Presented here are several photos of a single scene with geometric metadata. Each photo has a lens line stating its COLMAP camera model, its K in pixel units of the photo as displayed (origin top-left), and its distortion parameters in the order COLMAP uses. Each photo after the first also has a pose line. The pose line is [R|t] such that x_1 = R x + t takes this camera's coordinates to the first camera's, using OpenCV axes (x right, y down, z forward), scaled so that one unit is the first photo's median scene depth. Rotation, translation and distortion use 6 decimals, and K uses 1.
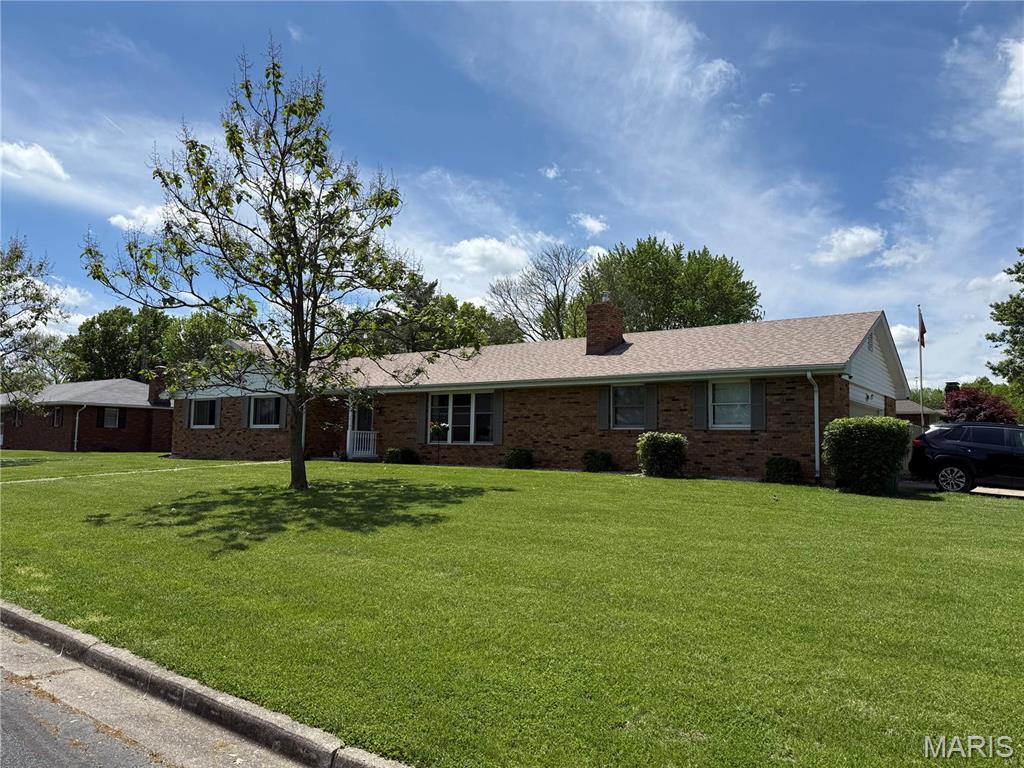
lens RADIAL K [[727.1, 0, 508.6], [0, 727.1, 388.1], [0, 0, 1]] dist [0.010000, -0.007169]
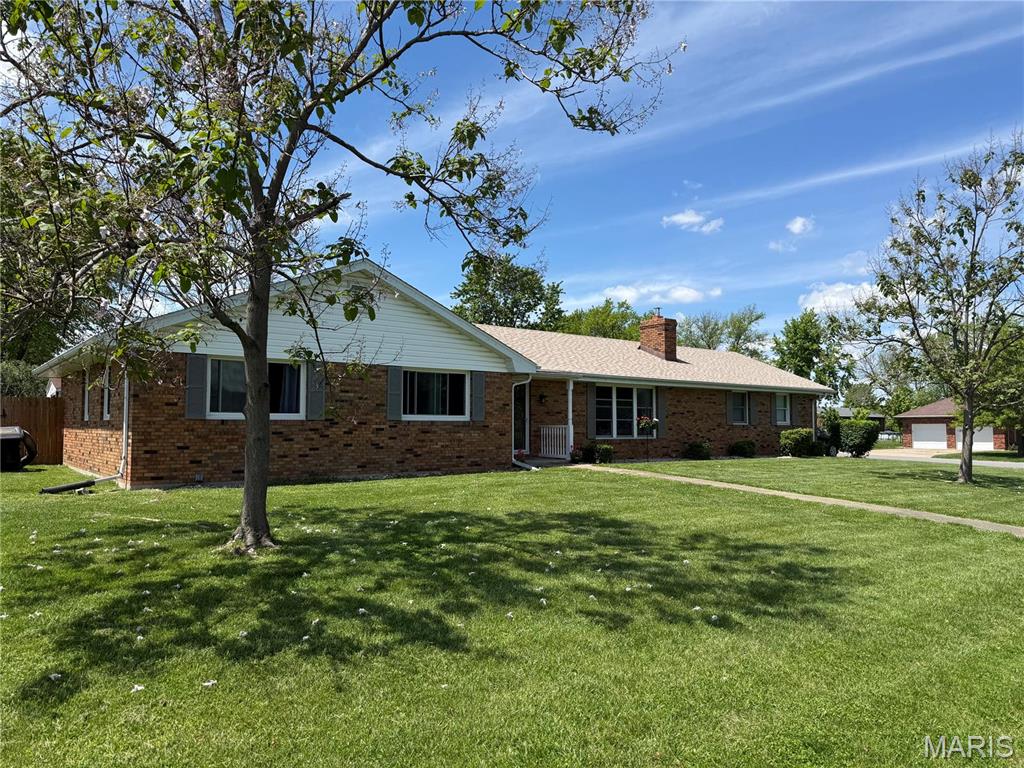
lens RADIAL K [[727.1, 0, 512.7], [0, 727.1, 385.2], [0, 0, 1]] dist [0.010000, -0.007169]
pose [[0.270425, 0.046705, 0.961607, -1.049014], [-0.066527, 0.997342, -0.029731, 0.044327], [-0.960440, -0.055933, 0.272813, 0.881518]]
